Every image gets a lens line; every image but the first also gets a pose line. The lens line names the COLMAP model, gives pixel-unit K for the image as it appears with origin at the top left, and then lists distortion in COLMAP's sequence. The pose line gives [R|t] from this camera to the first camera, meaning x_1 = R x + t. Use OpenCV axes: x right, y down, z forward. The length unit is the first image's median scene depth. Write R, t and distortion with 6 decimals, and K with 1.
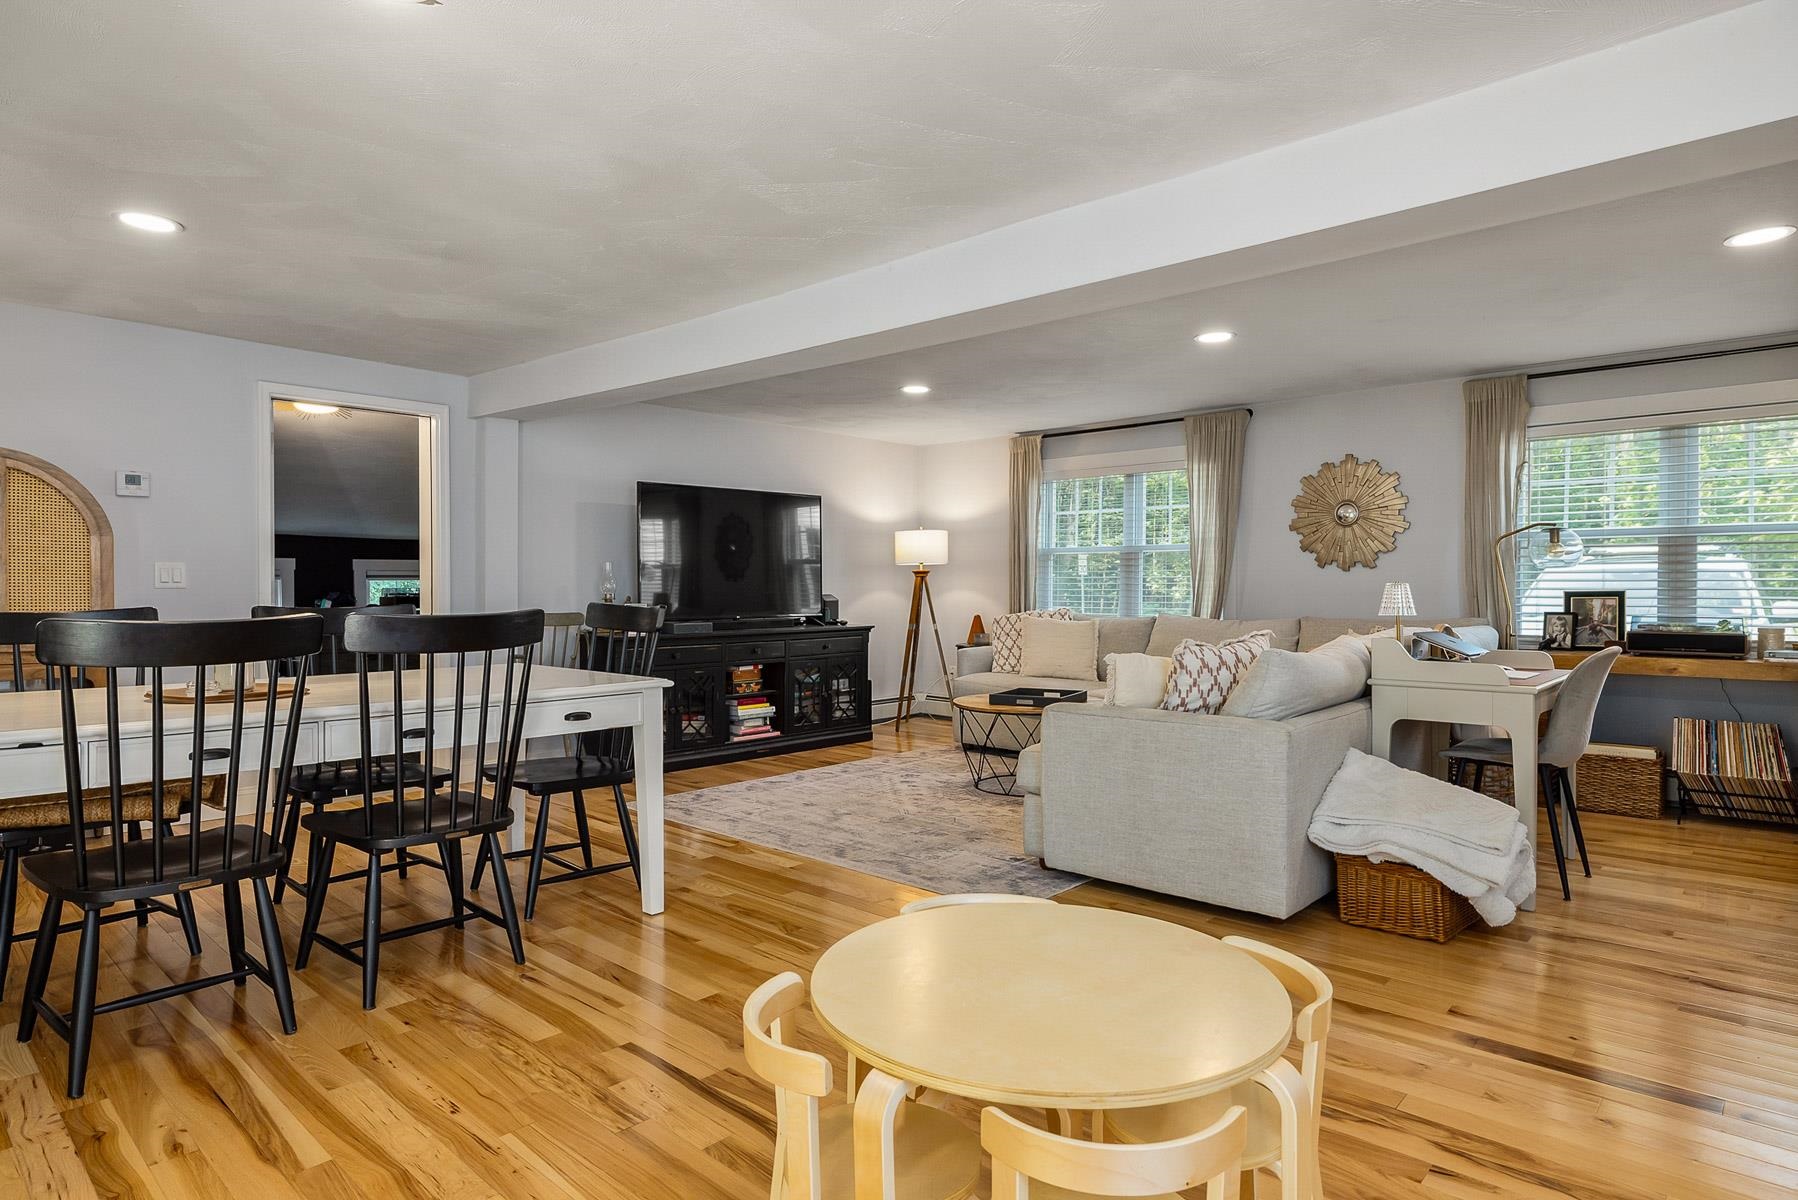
lens RADIAL K [[1011.2, 0, 903.2], [0, 1011.2, 583.1], [0, 0, 1]] dist [0.001097, -0.000481]
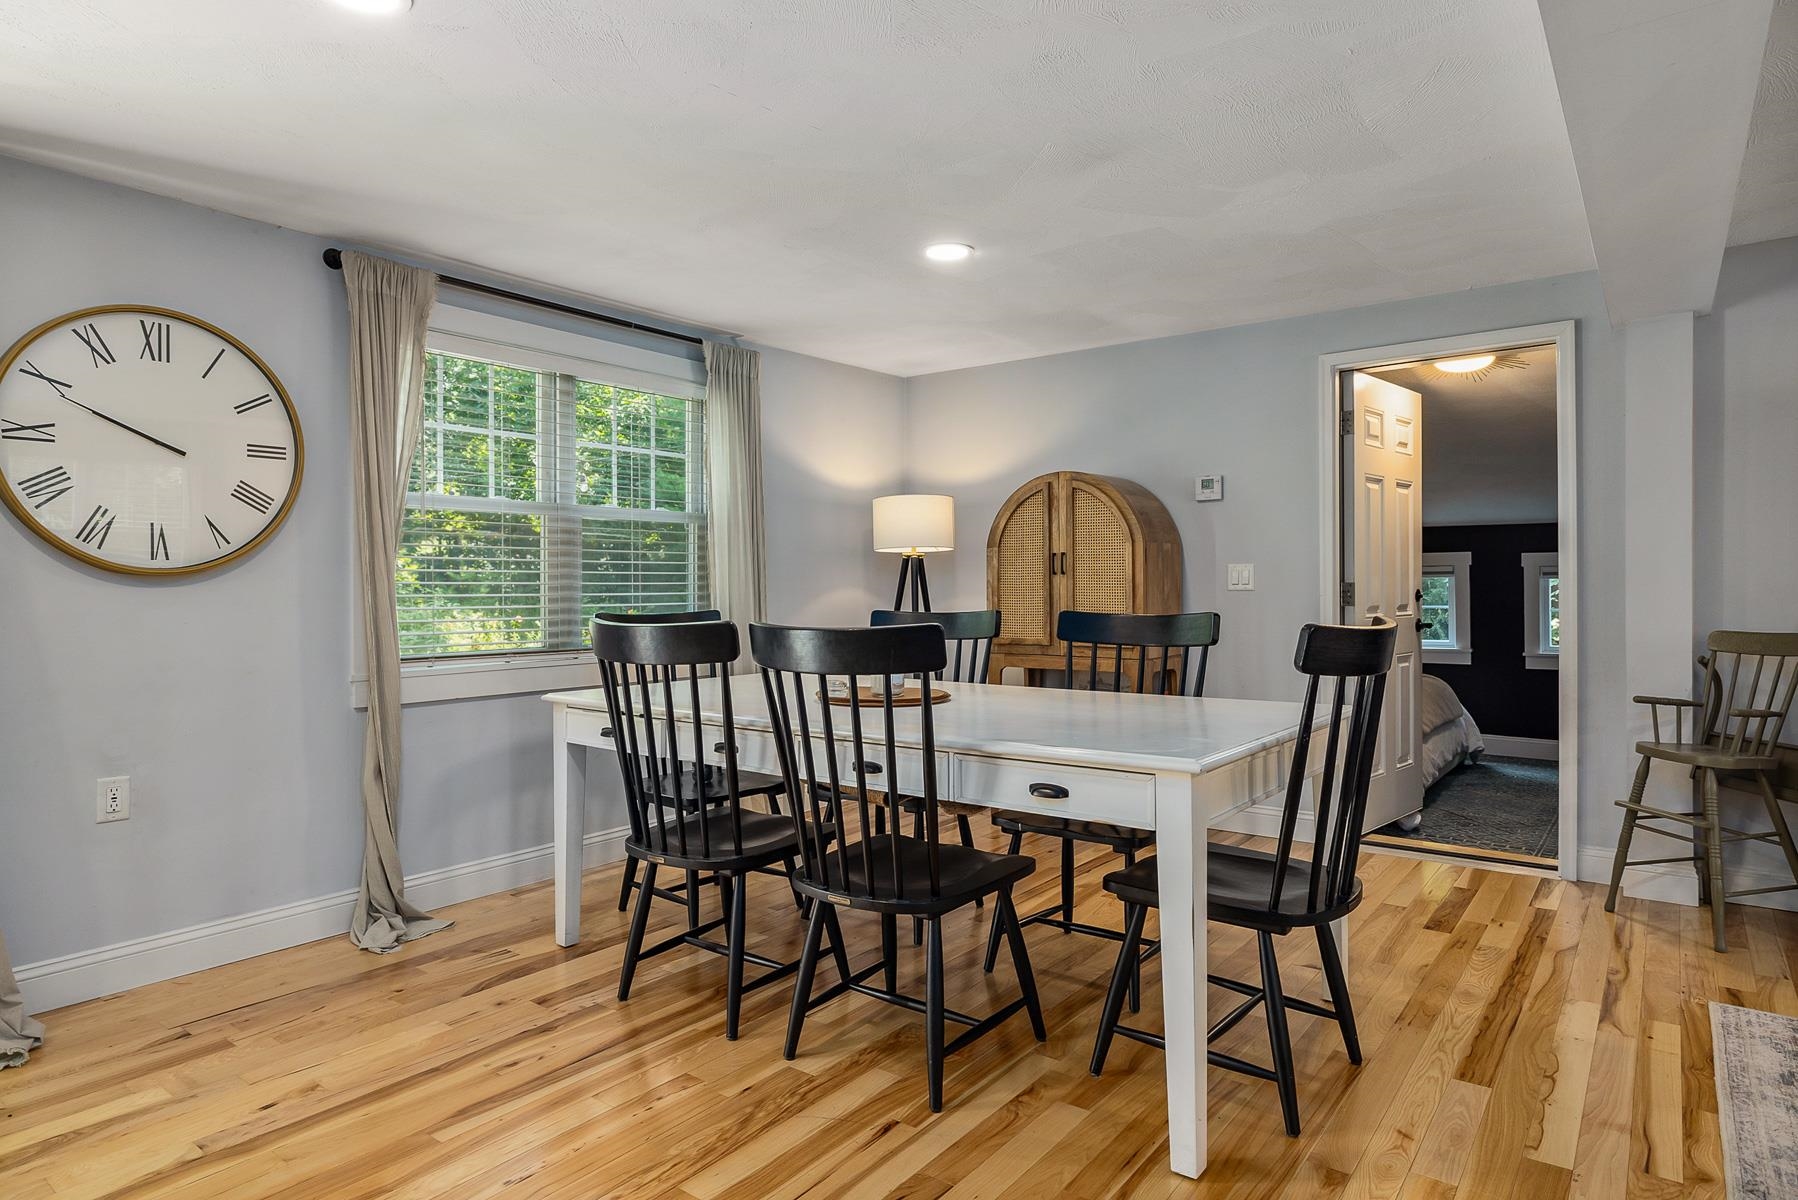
lens RADIAL K [[1011.2, 0, 906.5], [0, 1011.2, 595.0], [0, 0, 1]] dist [0.001097, -0.000481]
pose [[0.087869, 0.005613, -0.996116, 0.151399], [0.009575, 0.999933, 0.006479, -0.000006], [0.996086, -0.010107, 0.087809, 0.405465]]
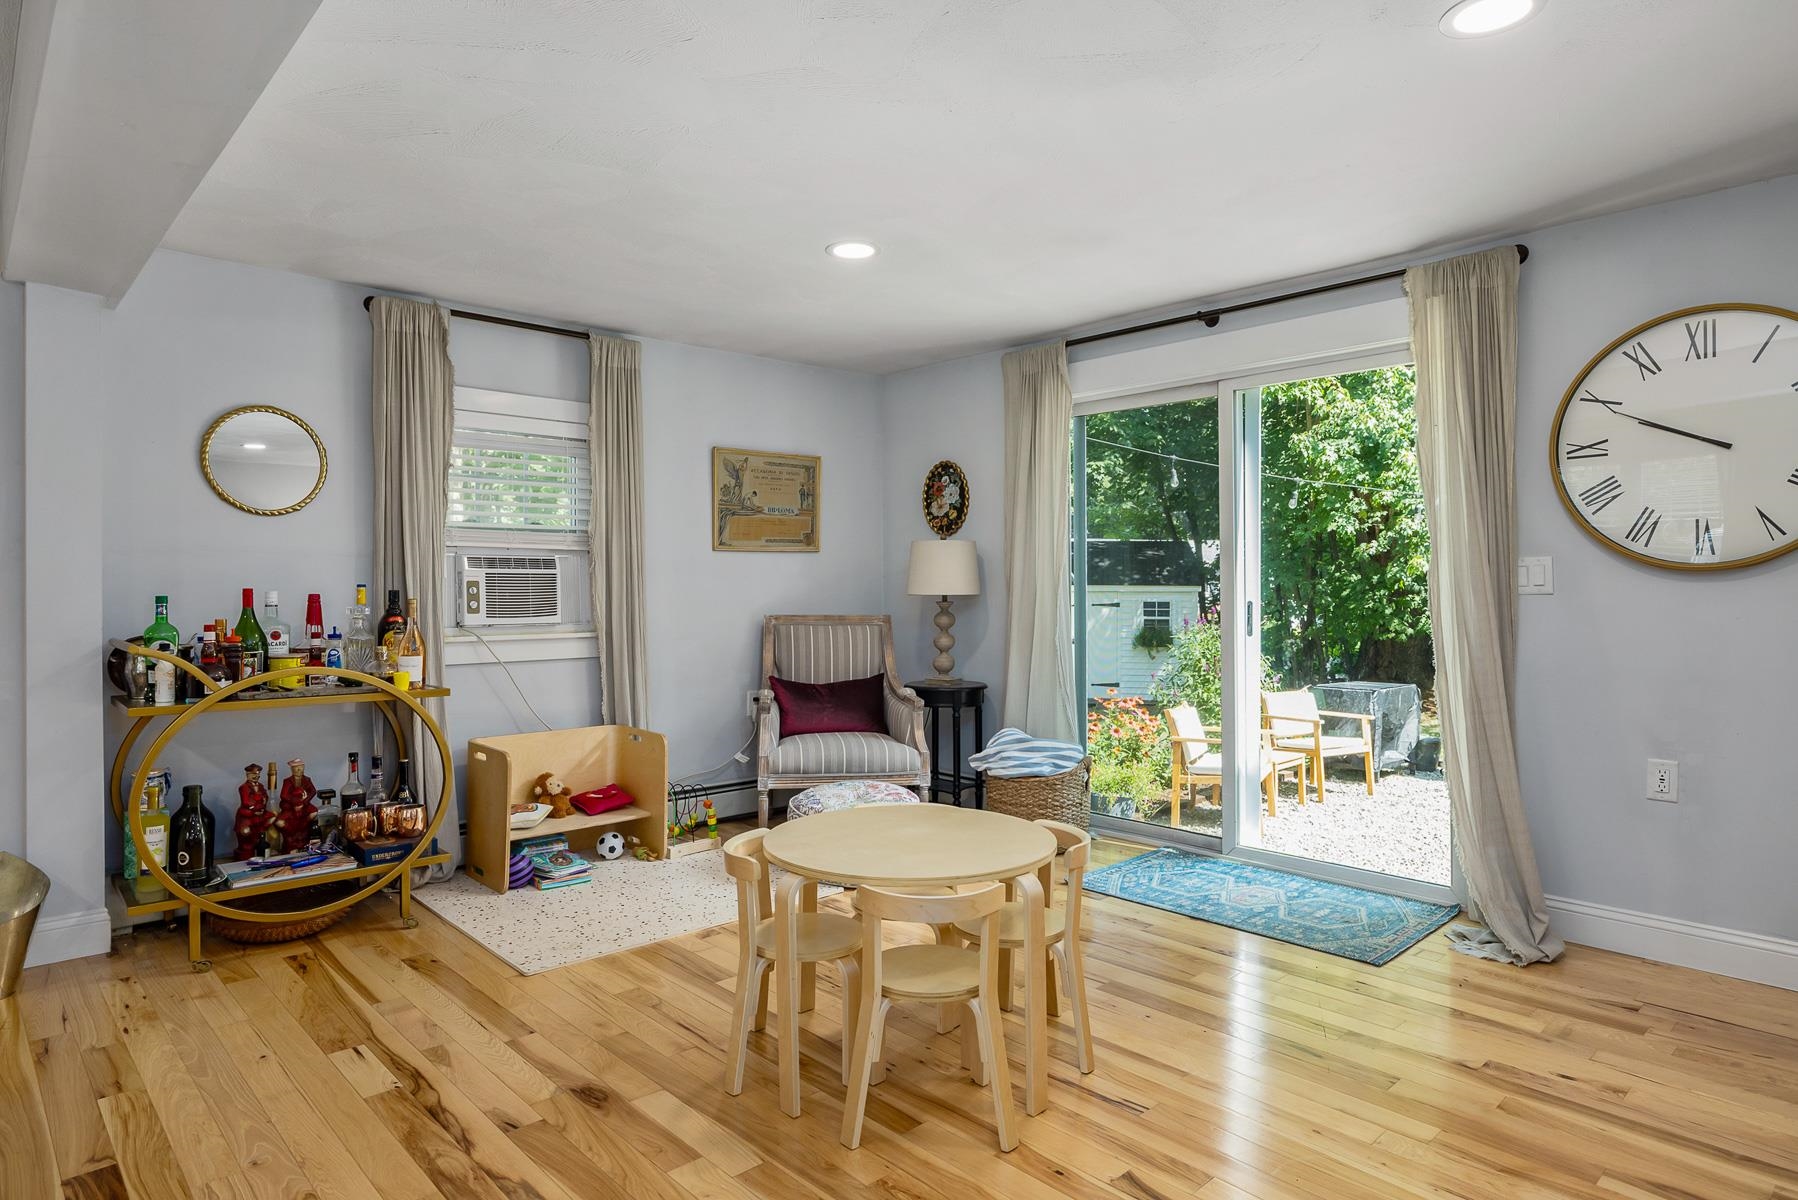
lens RADIAL K [[1011.2, 0, 899.0], [0, 1011.2, 589.7], [0, 0, 1]] dist [0.001097, -0.000481]
pose [[-0.996980, 0.000194, 0.077660, 0.006669], [-0.000093, 0.999993, -0.003682, 0.001464], [-0.077660, -0.003678, -0.996973, 0.588145]]
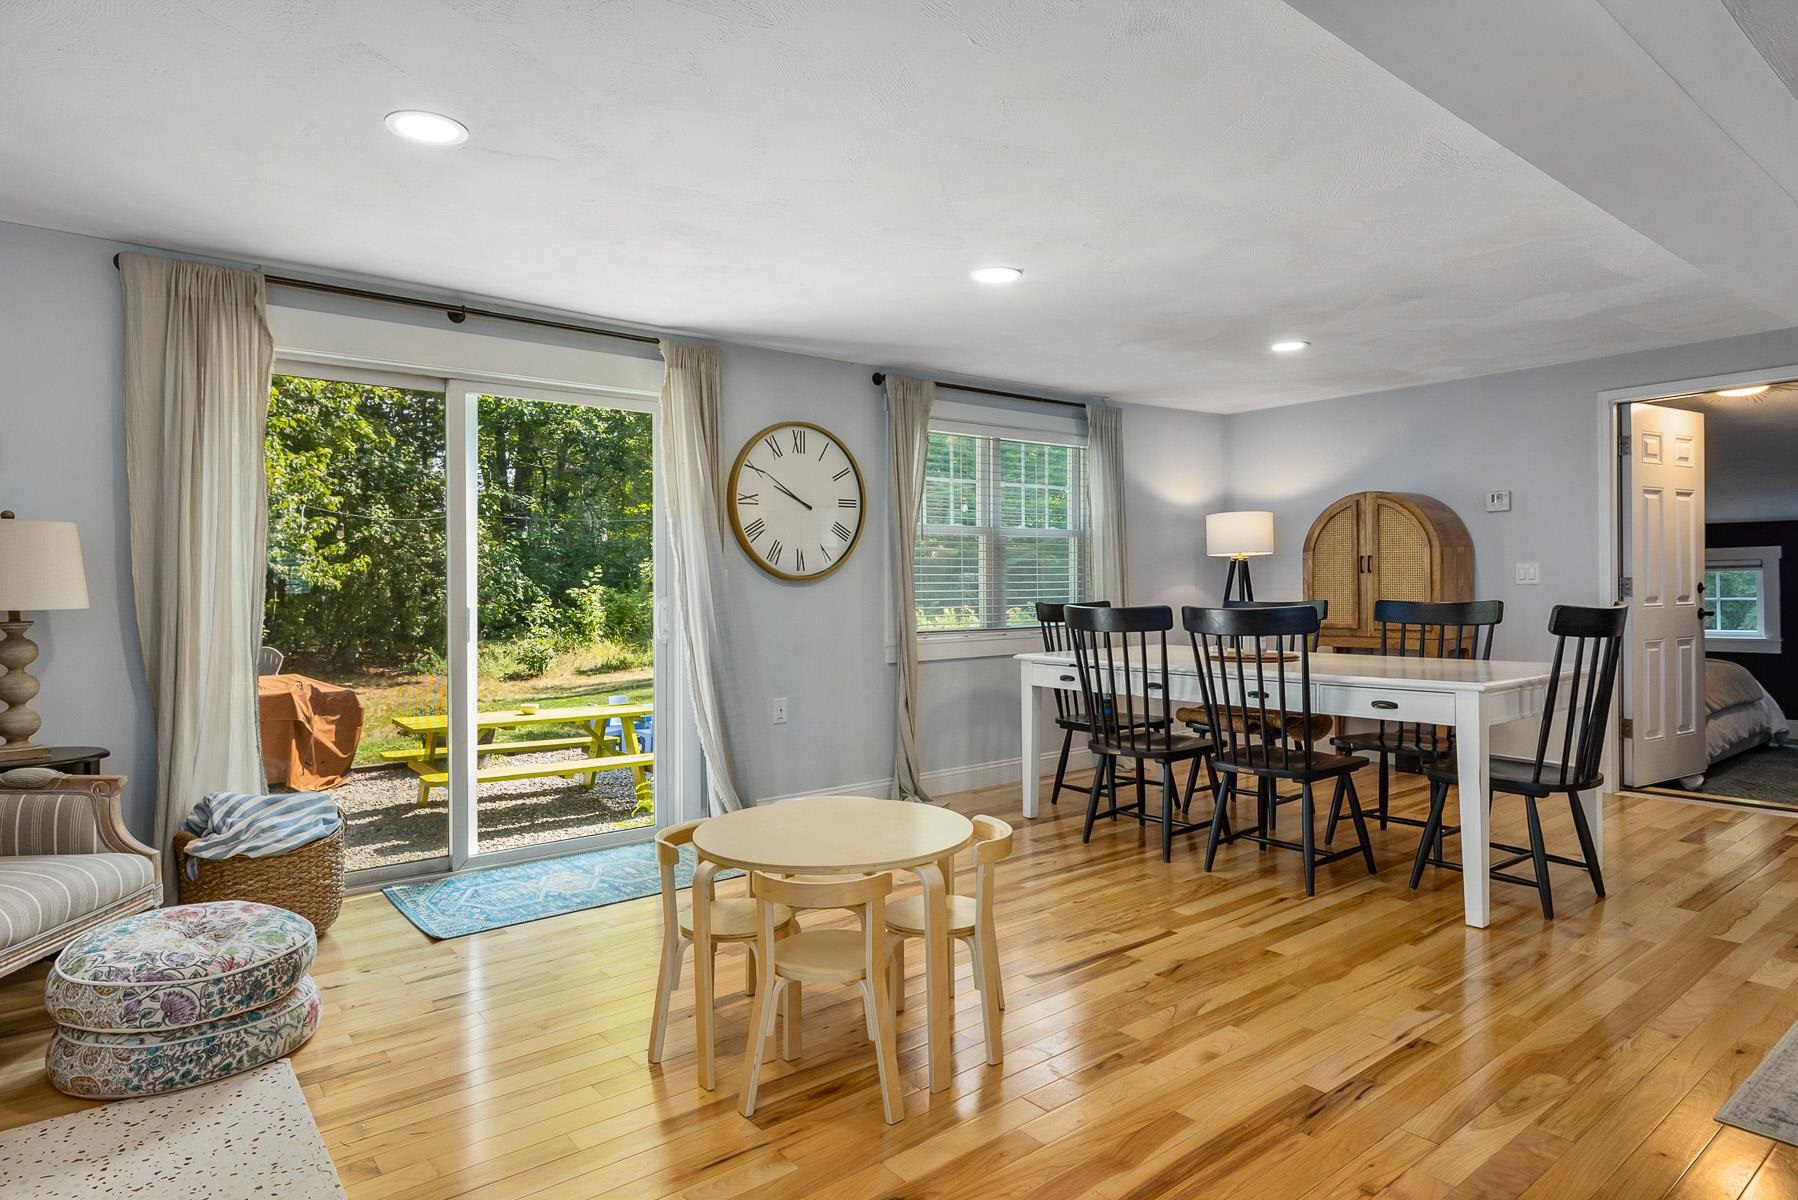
lens RADIAL K [[1011.2, 0, 899.2], [0, 1011.2, 596.5], [0, 0, 1]] dist [0.001097, -0.000481]
pose [[-0.163407, 0.010402, -0.986504, 0.399957], [0.015731, 0.999845, 0.007937, -0.001389], [0.986433, -0.014222, -0.163545, 0.315056]]
